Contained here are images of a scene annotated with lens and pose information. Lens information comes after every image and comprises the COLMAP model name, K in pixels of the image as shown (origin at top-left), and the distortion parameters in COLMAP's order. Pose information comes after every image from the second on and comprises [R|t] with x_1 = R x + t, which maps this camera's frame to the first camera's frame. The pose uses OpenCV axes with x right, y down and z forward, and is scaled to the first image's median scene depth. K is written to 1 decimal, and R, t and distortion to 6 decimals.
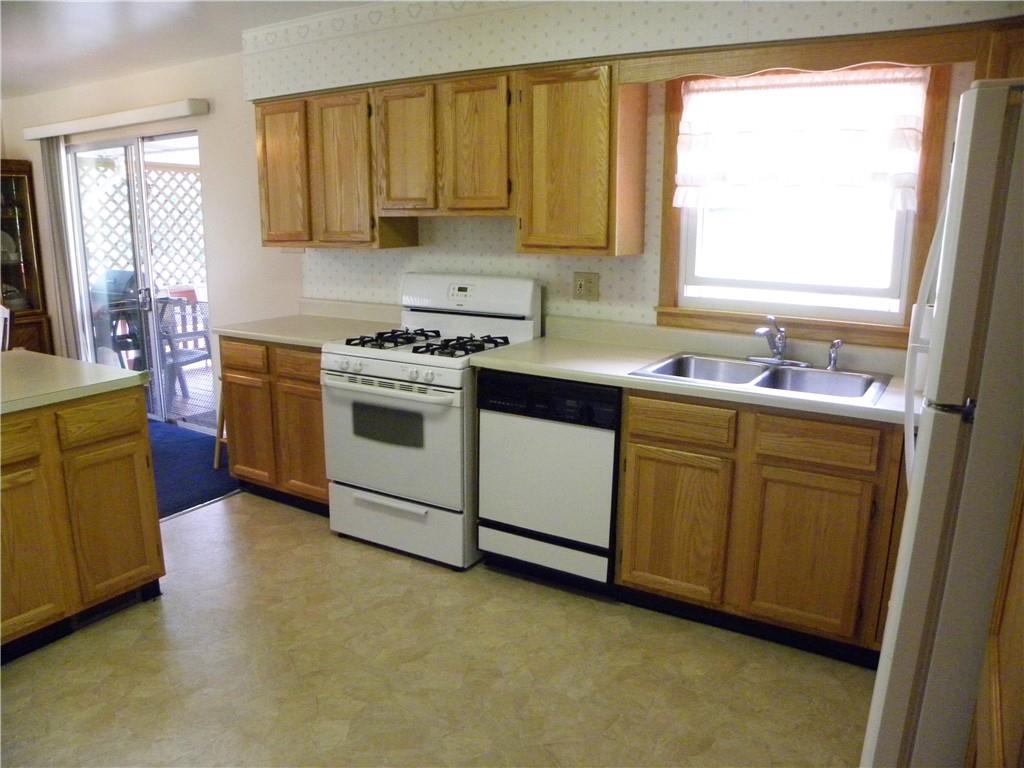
lens RADIAL K [[776.3, 0, 506.3], [0, 776.3, 392.5], [0, 0, 1]] dist [-0.165637, 0.110325]
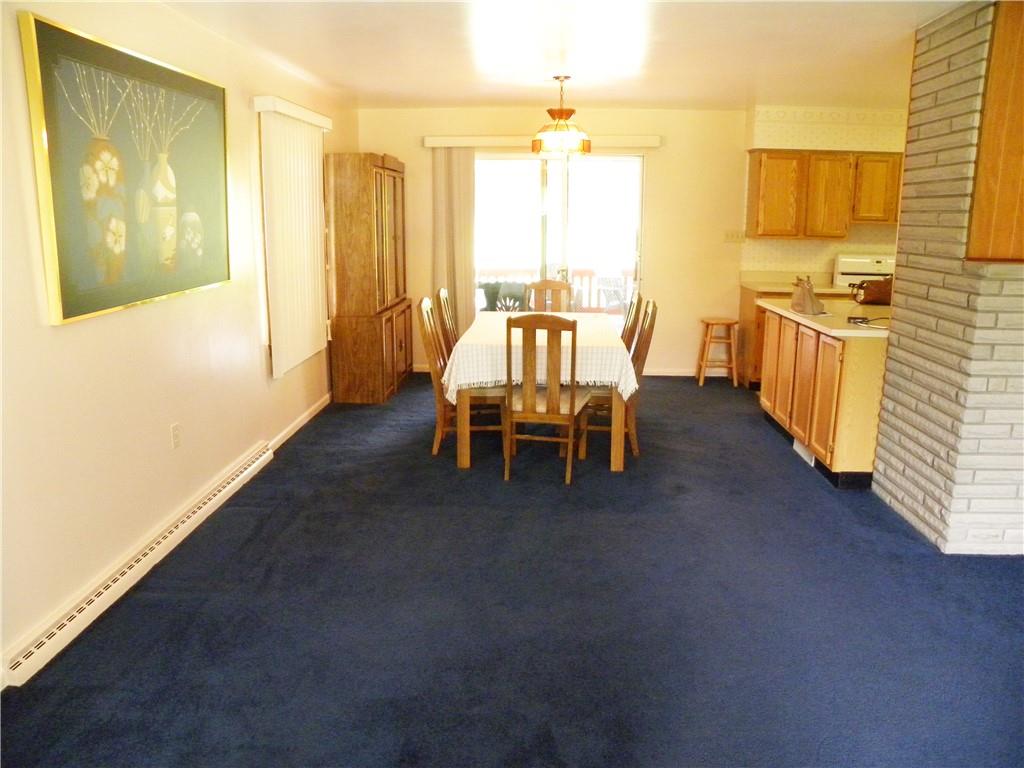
lens RADIAL K [[776.3, 0, 506.3], [0, 776.3, 392.5], [0, 0, 1]] dist [-0.165637, 0.110325]
pose [[0.868380, -0.108159, 0.483961, -1.713861], [0.107317, 0.993786, 0.029537, 0.032478], [-0.484148, 0.026288, 0.874591, -0.156085]]
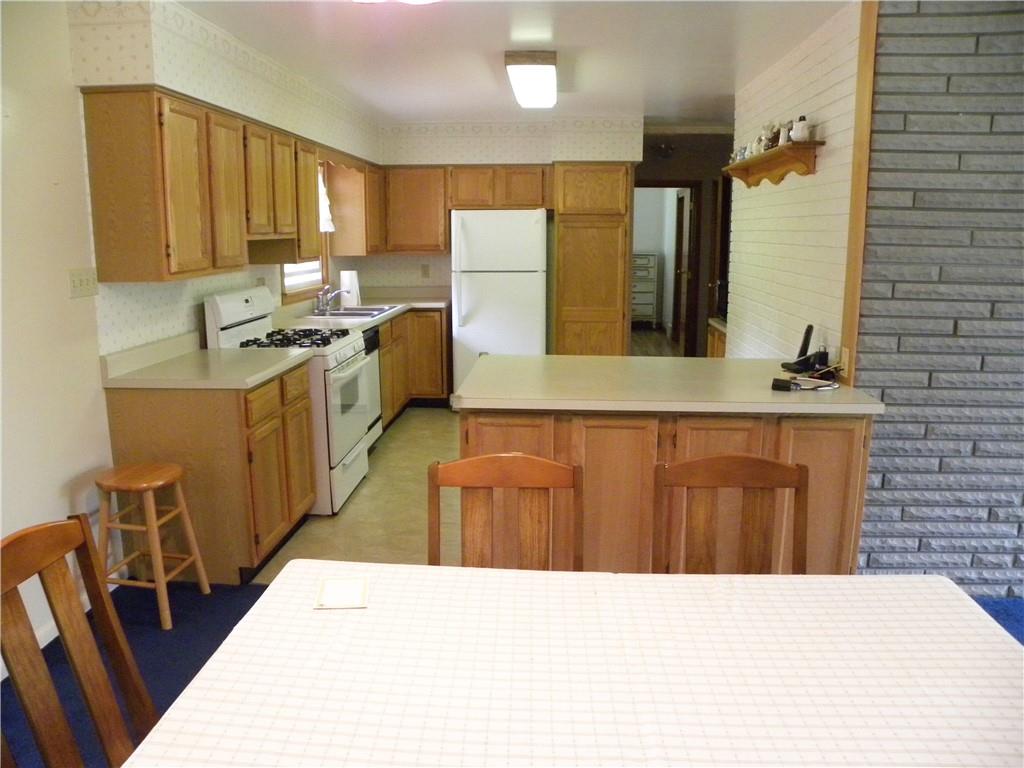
lens RADIAL K [[776.3, 0, 506.3], [0, 776.3, 392.5], [0, 0, 1]] dist [-0.165637, 0.110325]
pose [[-0.477945, -0.181011, 0.859537, -1.226886], [0.196037, 0.931875, 0.305251, -0.269845], [-0.856235, 0.314394, -0.409900, 1.135232]]
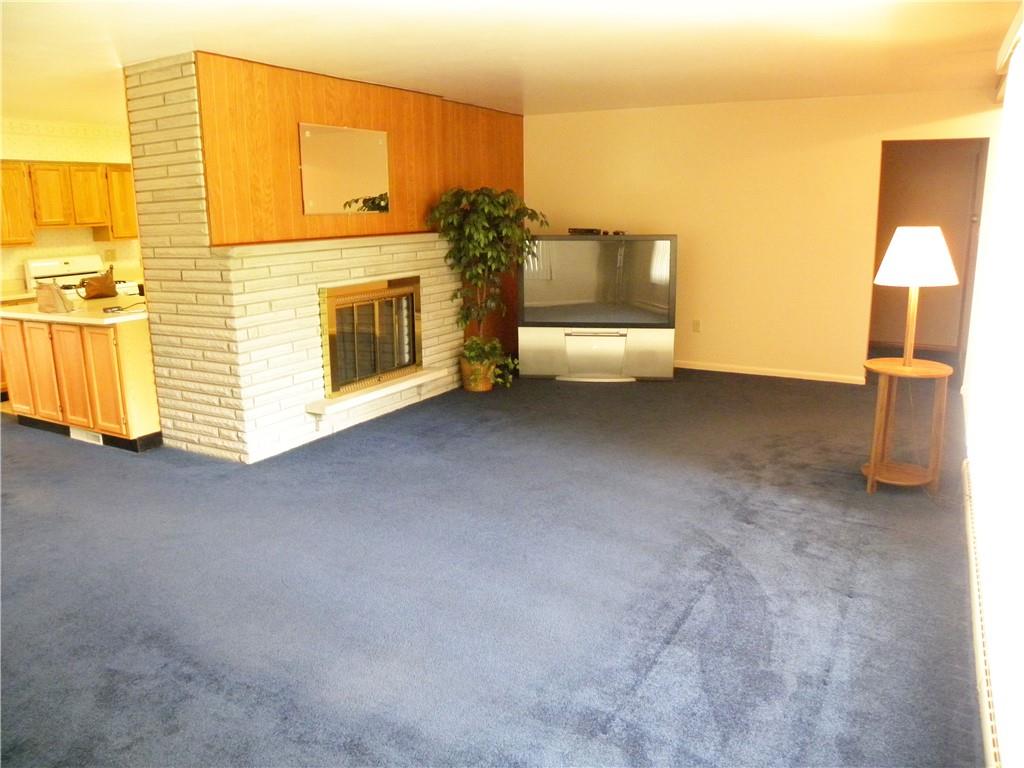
lens RADIAL K [[776.3, 0, 506.3], [0, 776.3, 392.5], [0, 0, 1]] dist [-0.165637, 0.110325]
pose [[-0.051642, -0.230472, 0.971708, -2.034537], [0.241709, 0.941192, 0.236080, 0.009222], [-0.968974, 0.247062, 0.007102, -0.066637]]
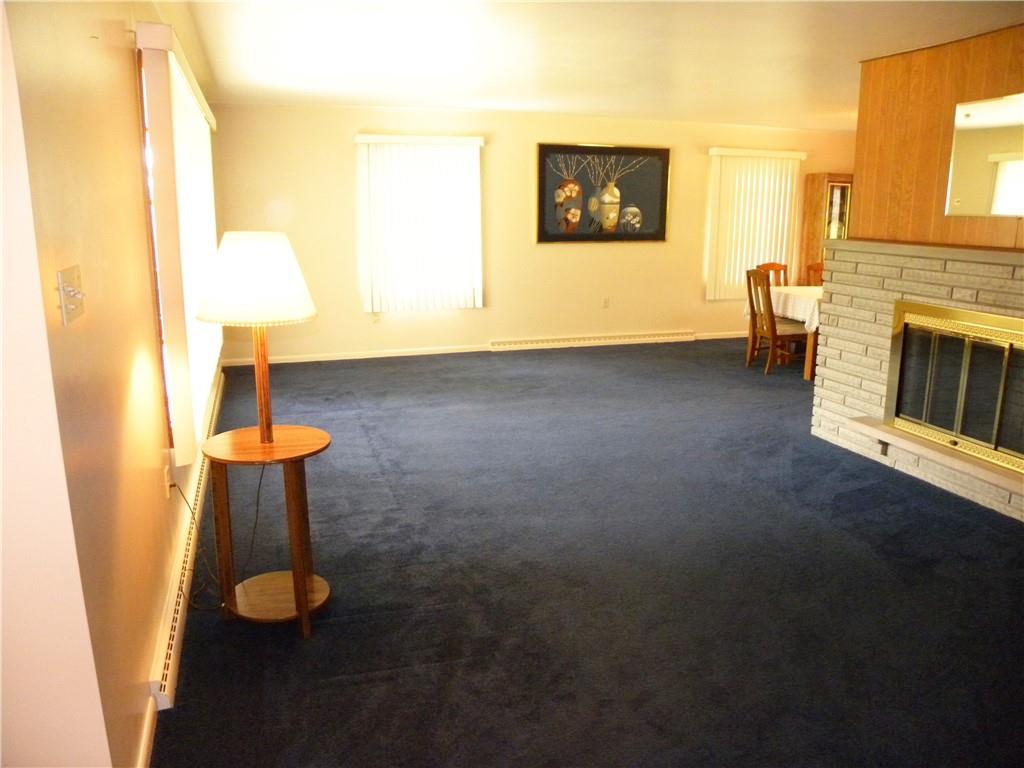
lens RADIAL K [[772.4, 0, 512.0], [0, 772.4, 384.0], [0, 0, 1]] dist [-0.149957, 0.102934]
pose [[0.776452, 0.144425, -0.613404, -0.440299], [-0.146503, 0.988084, 0.047198, 0.235158], [0.612911, 0.053219, 0.788358, -1.034495]]
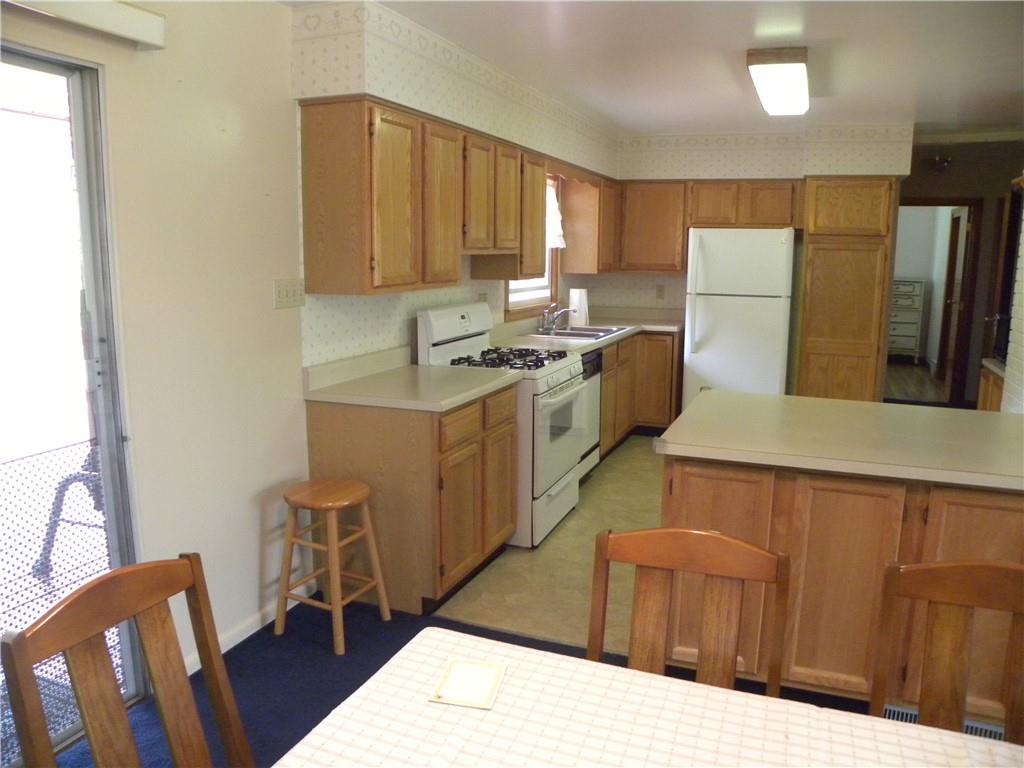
lens RADIAL K [[776.3, 0, 506.3], [0, 776.3, 392.5], [0, 0, 1]] dist [-0.165637, 0.110325]
pose [[-0.178190, -0.183228, 0.966786, -1.157095], [0.214015, 0.951774, 0.219828, -0.255449], [-0.960440, 0.246078, -0.130383, 1.071594]]
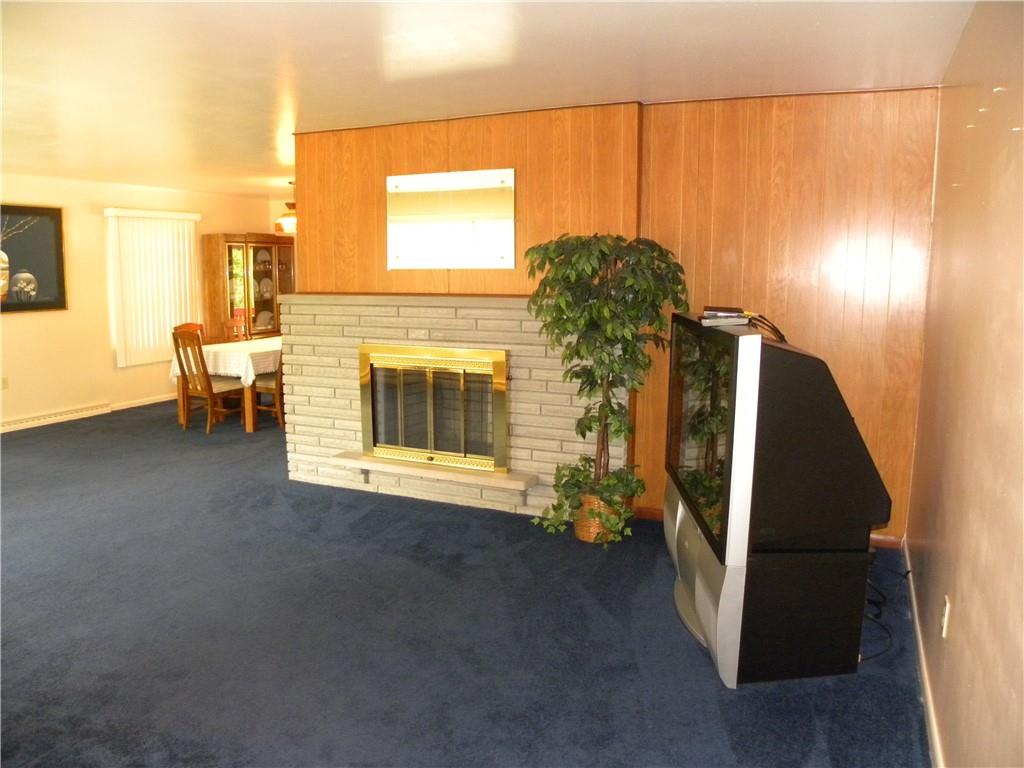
lens RADIAL K [[776.3, 0, 506.3], [0, 776.3, 392.5], [0, 0, 1]] dist [-0.165637, 0.110325]
pose [[0.990177, -0.020880, 0.138250, -0.635165], [0.030574, 0.997191, -0.068371, 0.256991], [-0.136434, 0.071927, 0.988035, -1.123279]]
